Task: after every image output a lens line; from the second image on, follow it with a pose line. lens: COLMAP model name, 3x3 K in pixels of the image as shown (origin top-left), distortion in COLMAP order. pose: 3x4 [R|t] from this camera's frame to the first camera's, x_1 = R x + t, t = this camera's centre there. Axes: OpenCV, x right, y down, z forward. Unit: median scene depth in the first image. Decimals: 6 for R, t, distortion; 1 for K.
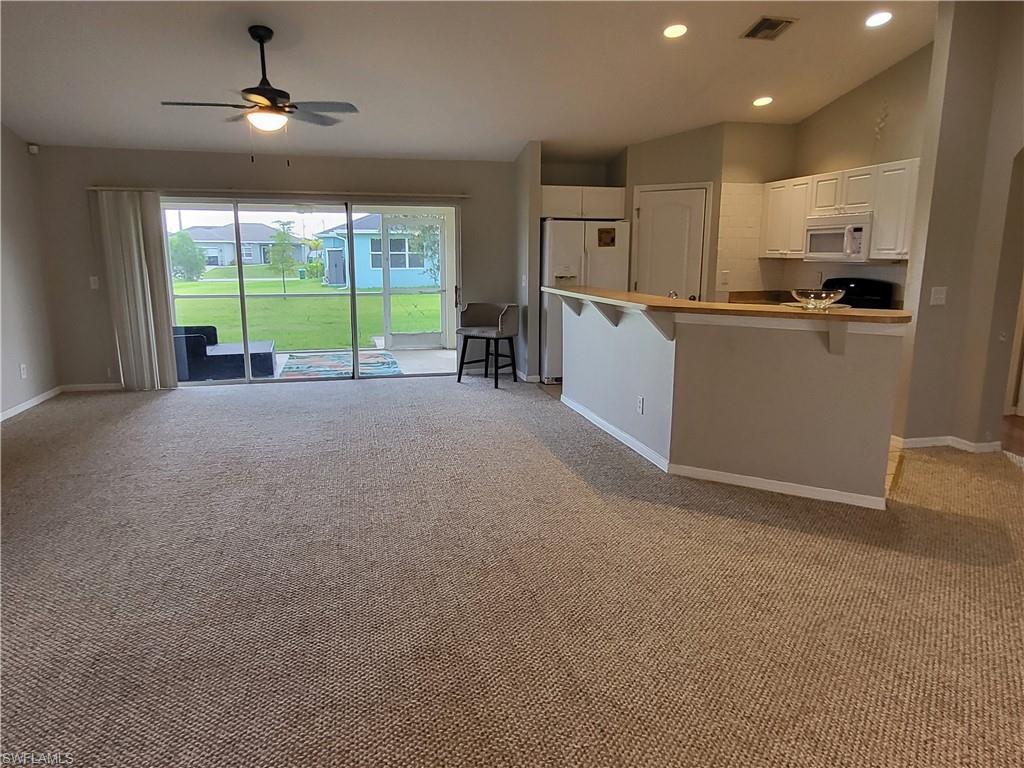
lens RADIAL K [[662.9, 0, 512.2], [0, 662.9, 376.4], [0, 0, 1]] dist [0.006443, 0.000217]
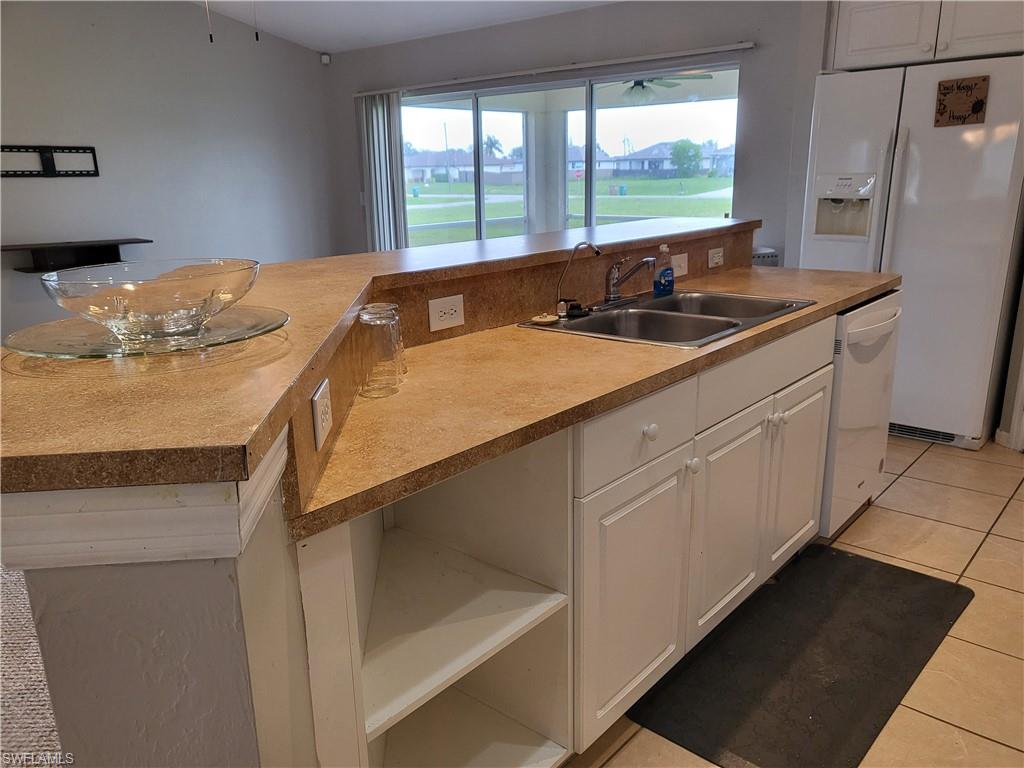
lens RADIAL K [[787.3, 0, 510.1], [0, 787.3, 383.7], [0, 0, 1]] dist [-0.006697, 0.058824]
pose [[0.572882, 0.201277, -0.794540, 0.505434], [-0.130469, 0.979413, 0.154039, -0.096882], [0.809187, 0.015417, 0.587349, 0.605551]]
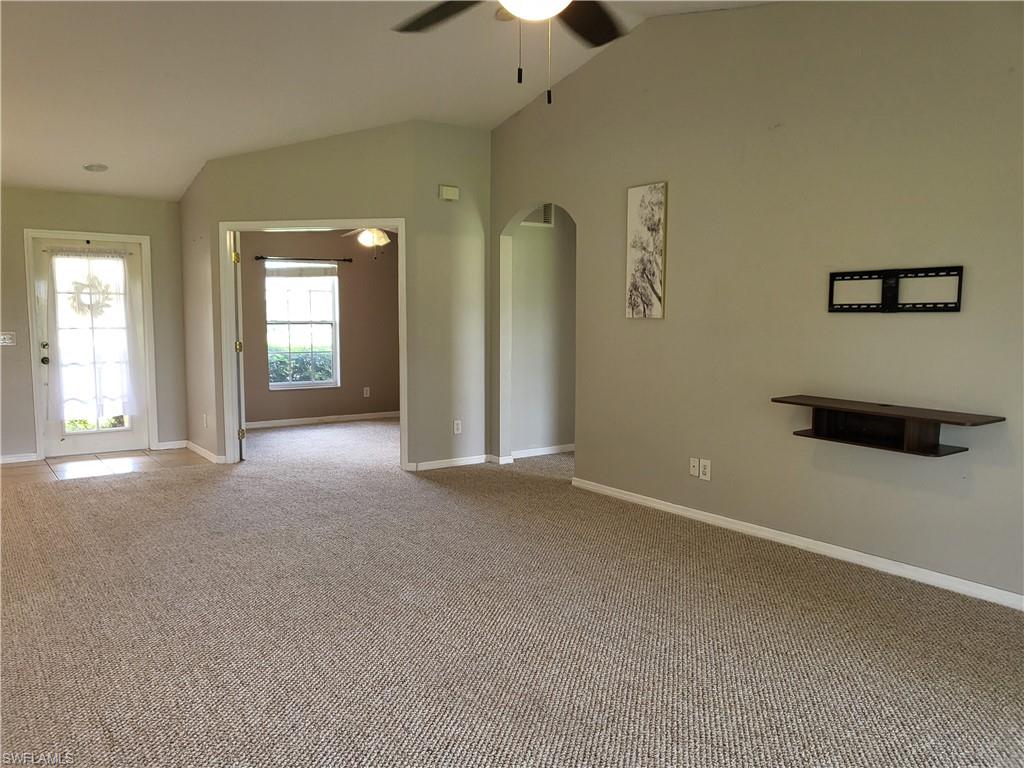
lens RADIAL K [[787.3, 0, 491.7], [0, 787.3, 387.2], [0, 0, 1]] dist [-0.006697, 0.058824]
pose [[-0.937525, 0.024954, -0.347022, -0.124195], [-0.071077, 0.962652, 0.261245, -0.220557], [0.340580, 0.269589, -0.900737, 1.271004]]
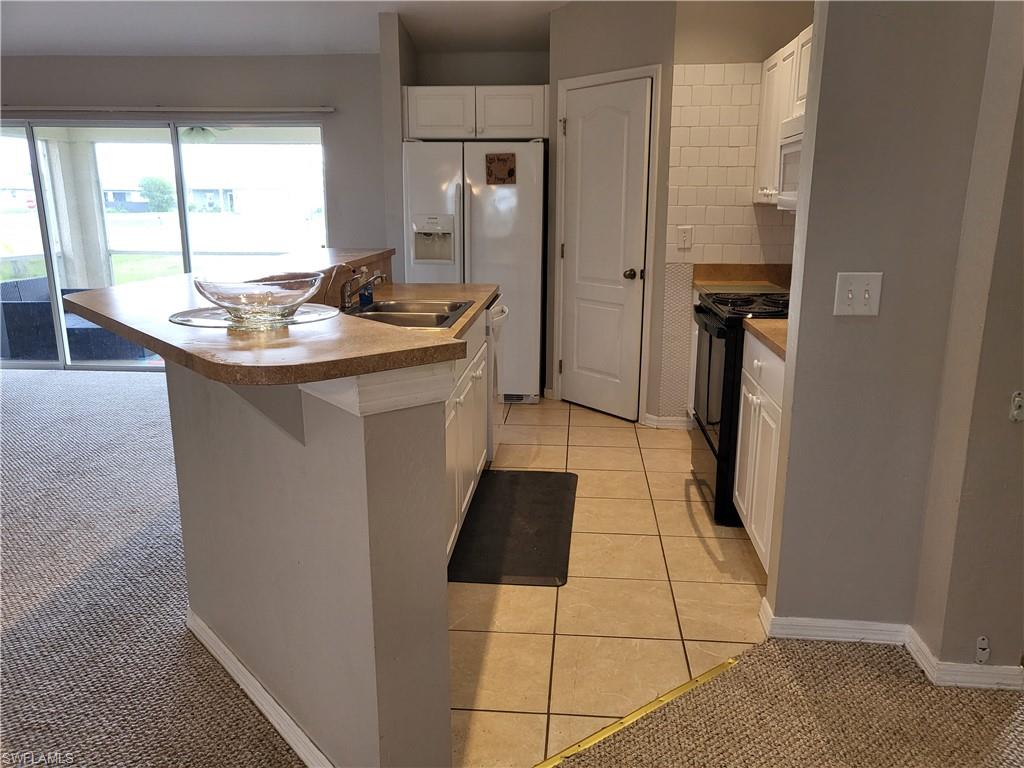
lens RADIAL K [[787.3, 0, 517.5], [0, 787.3, 388.3], [0, 0, 1]] dist [-0.006697, 0.058824]
pose [[0.947672, 0.073773, -0.310604, 0.490223], [-0.058896, 0.996634, 0.057018, -0.063834], [0.313765, -0.035741, 0.948828, 0.388988]]
